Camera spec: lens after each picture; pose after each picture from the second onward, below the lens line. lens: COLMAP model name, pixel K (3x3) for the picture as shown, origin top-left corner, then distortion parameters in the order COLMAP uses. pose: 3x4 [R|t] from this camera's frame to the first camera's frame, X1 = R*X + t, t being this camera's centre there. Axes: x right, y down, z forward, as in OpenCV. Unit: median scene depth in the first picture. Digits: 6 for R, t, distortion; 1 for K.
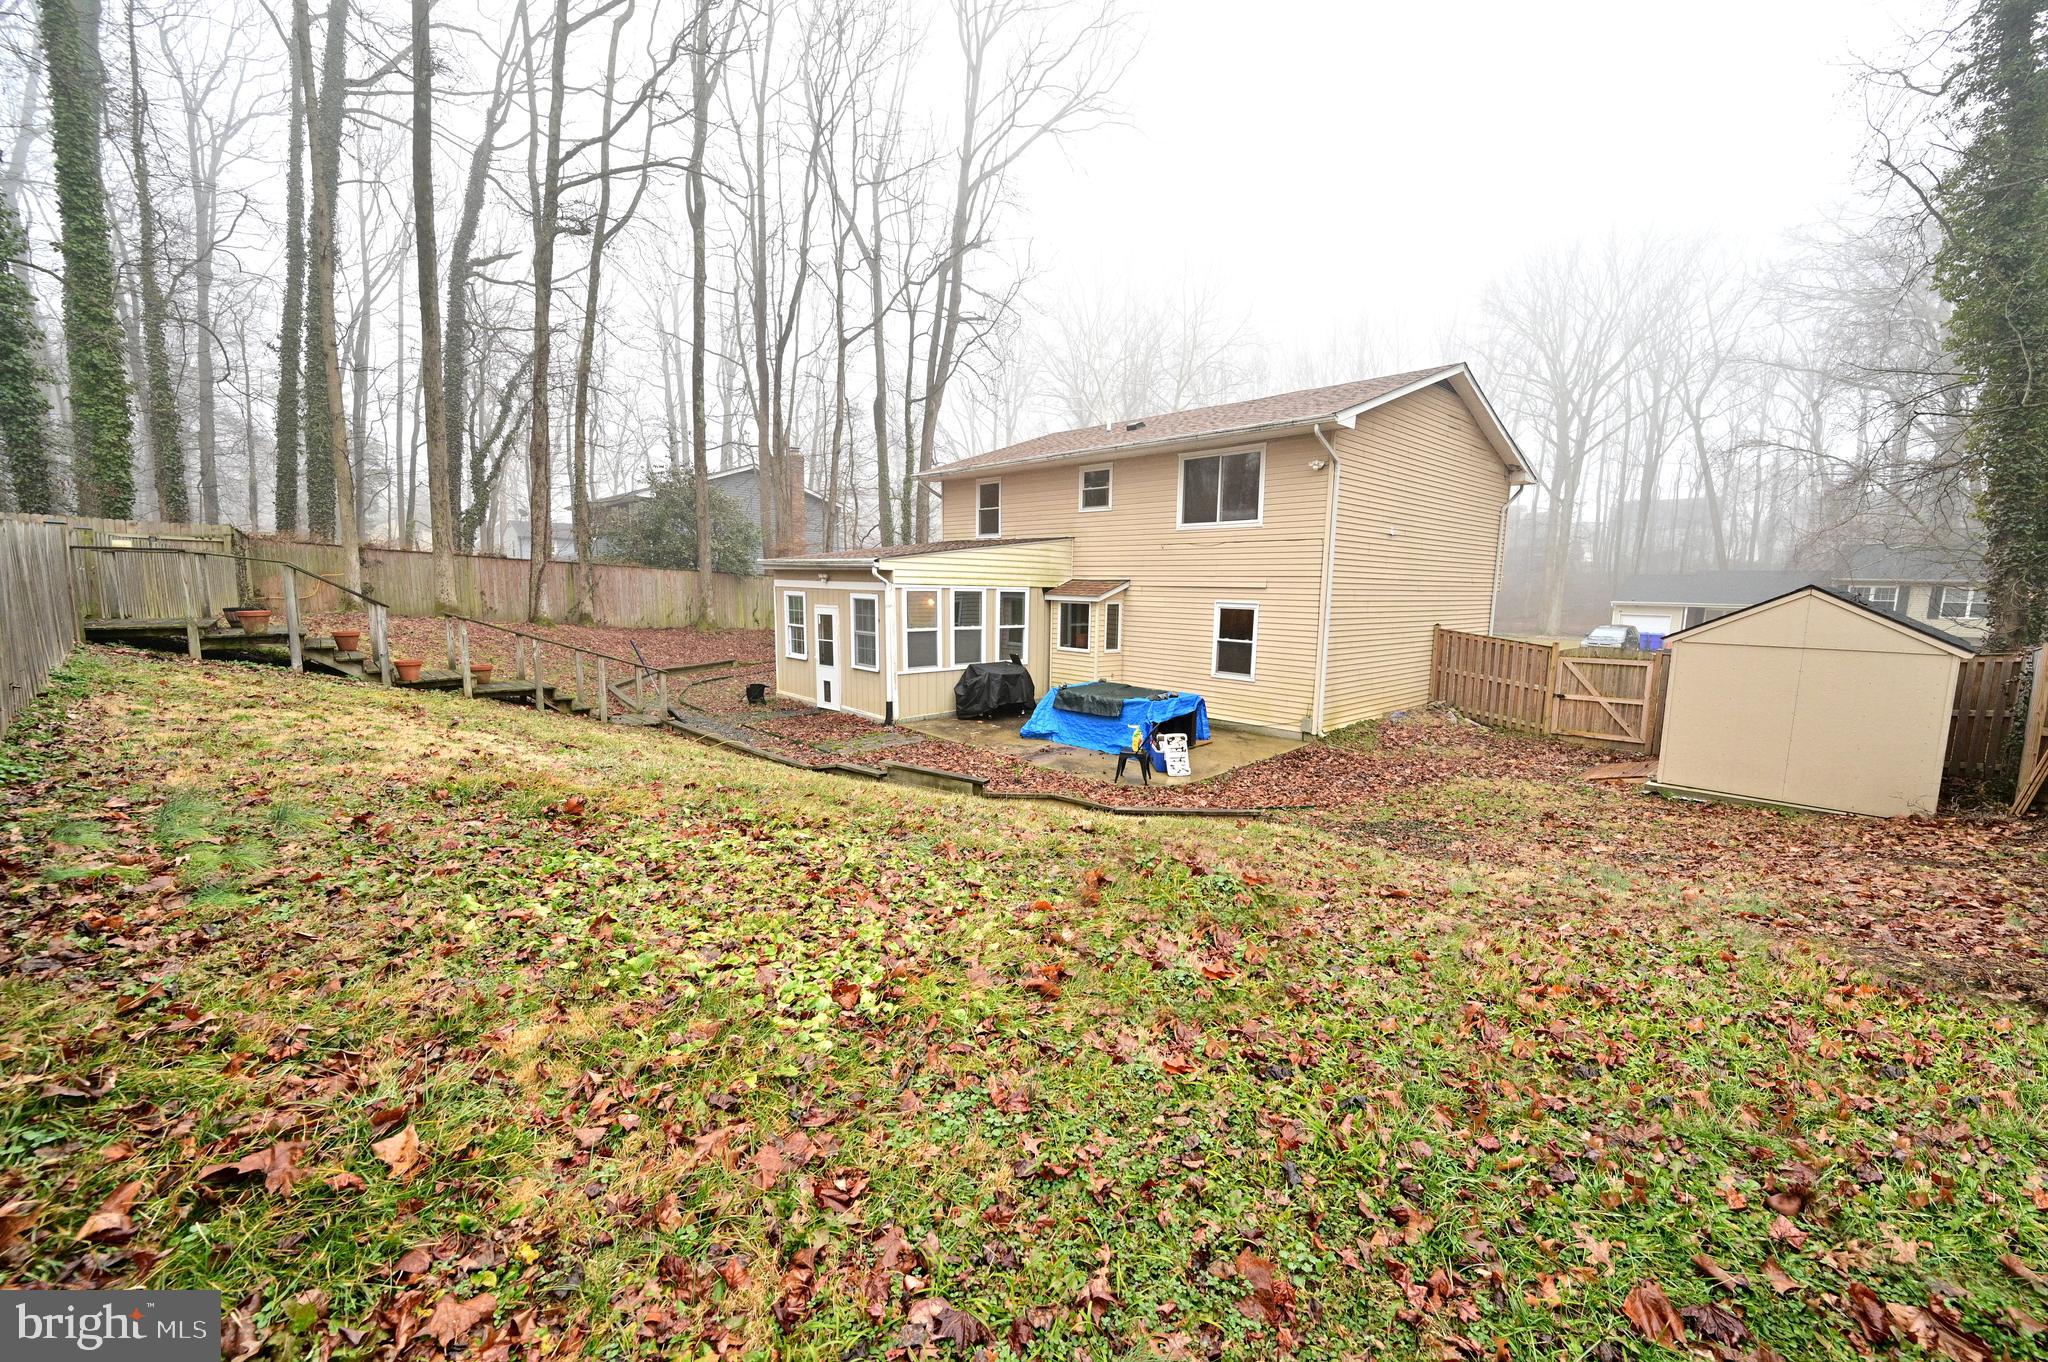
lens RADIAL K [[803.5, 0, 1032.3], [0, 803.5, 673.8], [0, 0, 1]] dist [-0.002338, 0.000456]
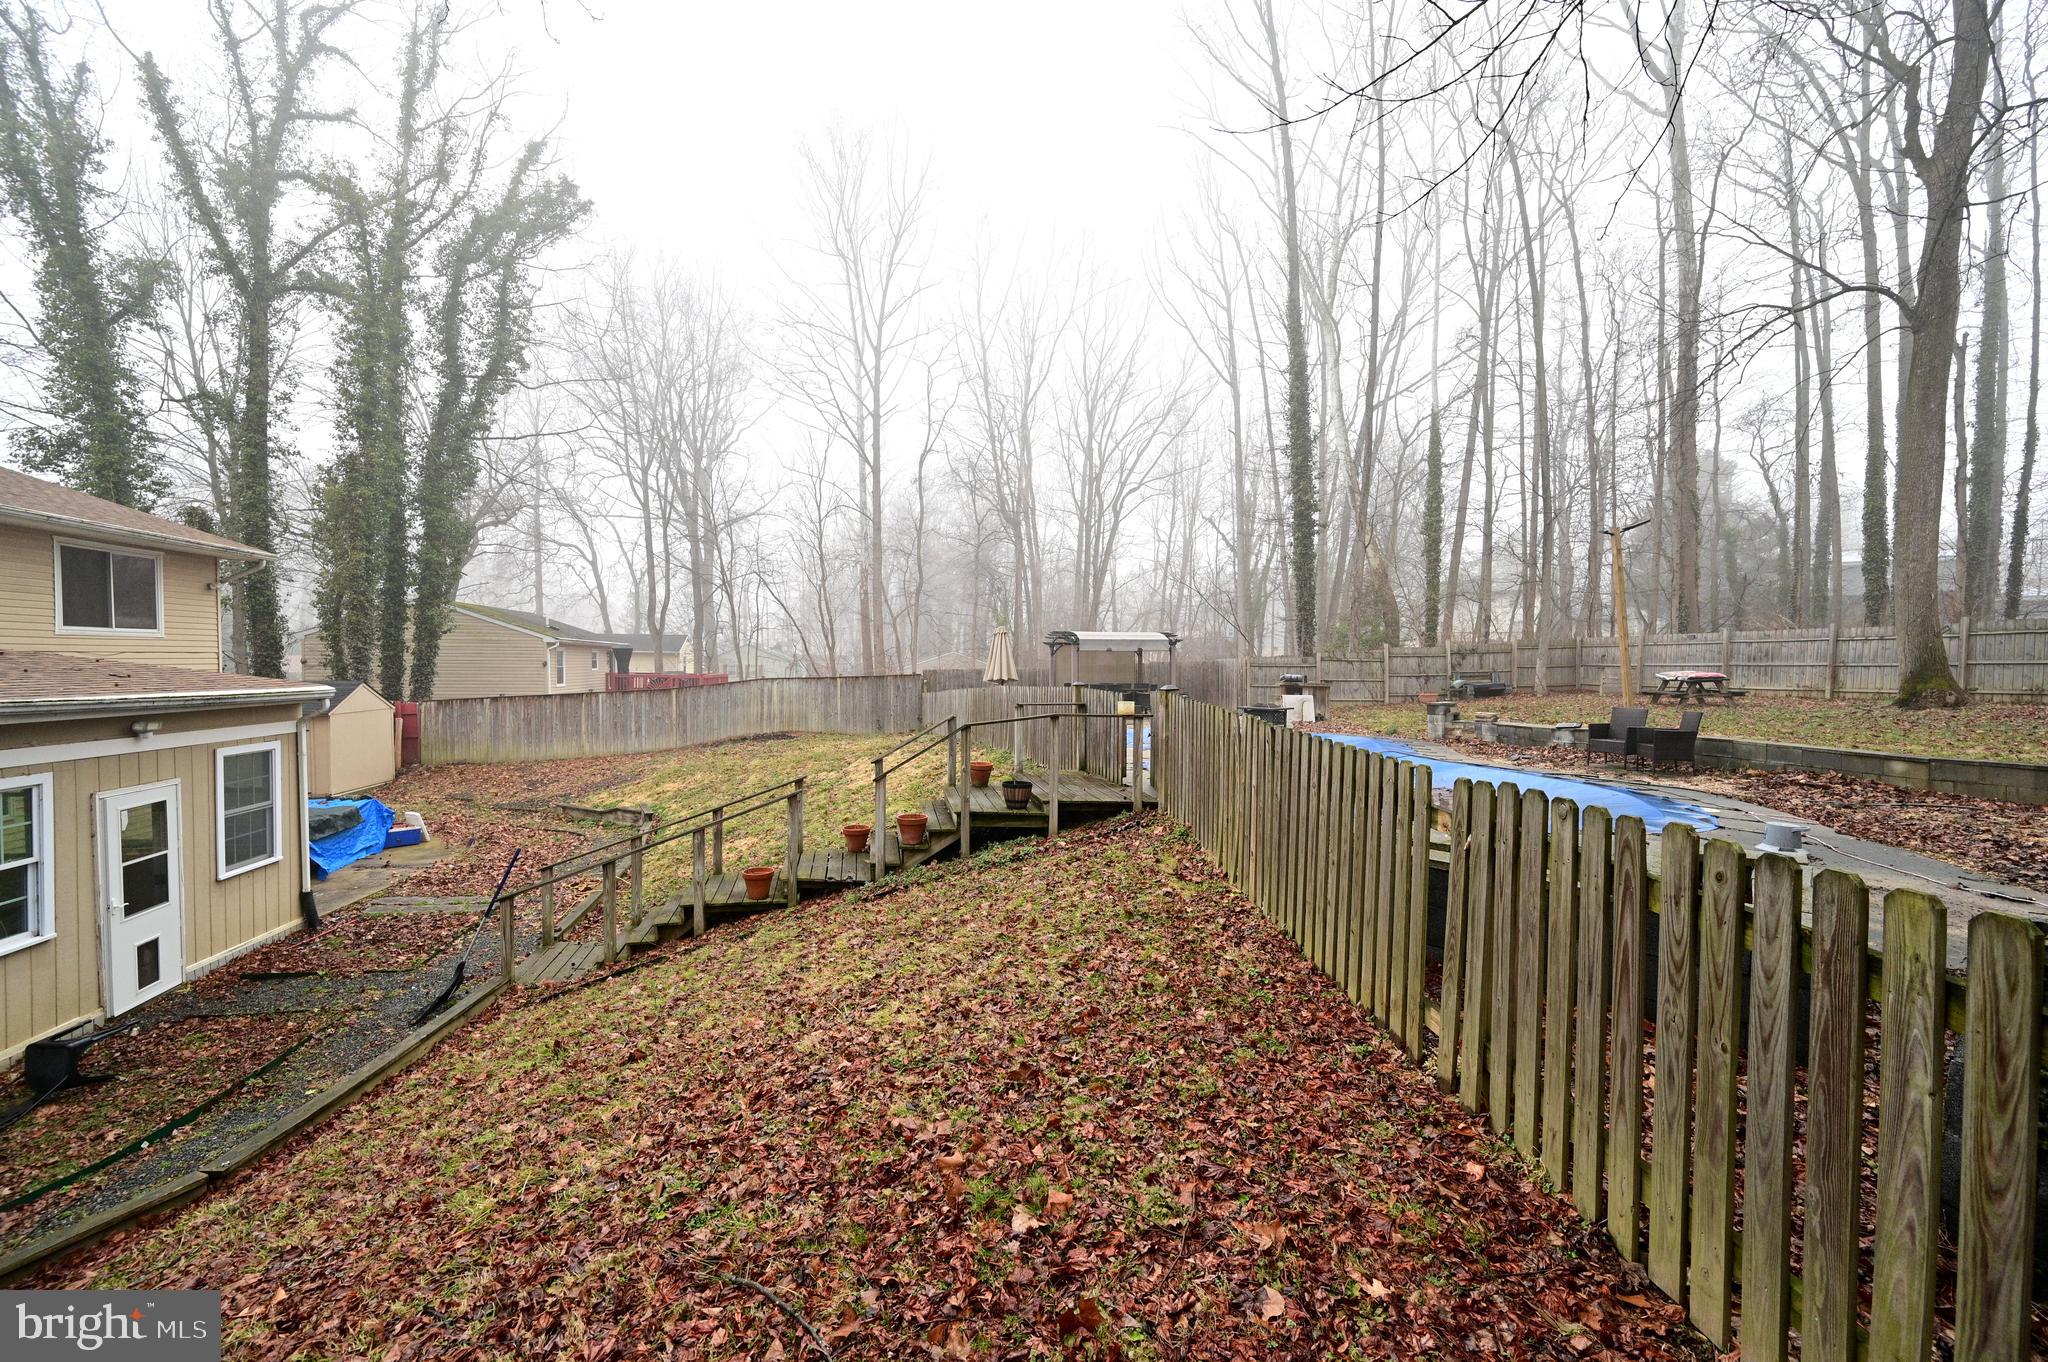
lens RADIAL K [[803.5, 0, 1026.2], [0, 803.5, 691.0], [0, 0, 1]] dist [-0.002338, 0.000456]
pose [[-0.846930, -0.041120, 0.530112, -0.944050], [0.036834, 0.990073, 0.135645, -0.184433], [-0.530427, 0.134408, -0.837008, 1.092247]]
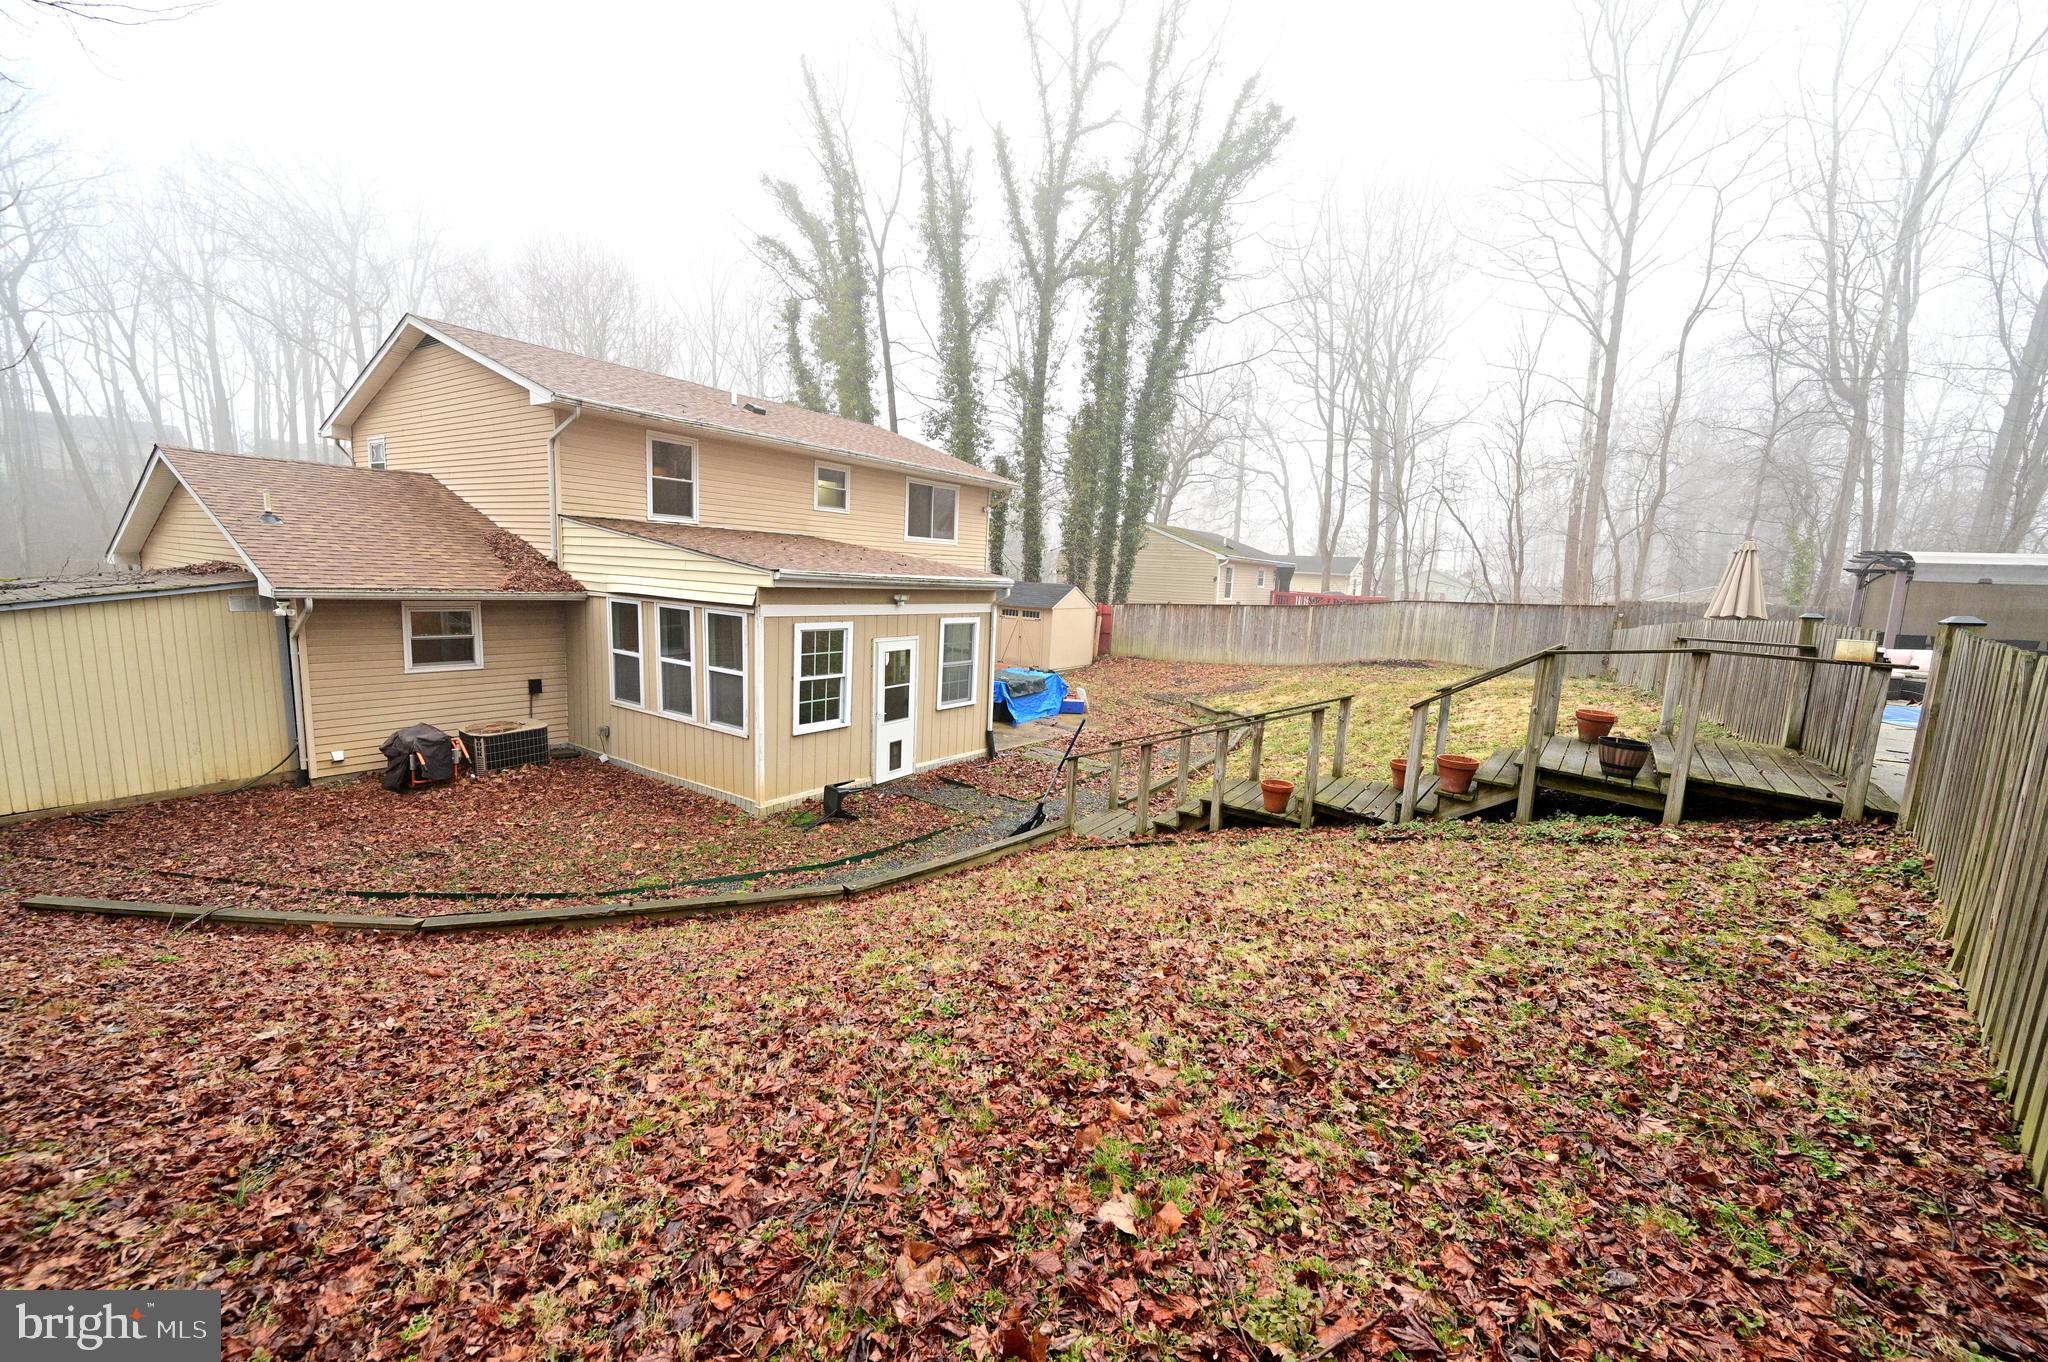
lens RADIAL K [[803.5, 0, 1021.8], [0, 803.5, 687.2], [0, 0, 1]] dist [-0.002338, 0.000456]
pose [[-0.194554, -0.166544, 0.966650, -0.966414], [0.056694, 0.981924, 0.180586, -0.162639], [-0.979252, 0.089937, -0.181595, 1.005873]]
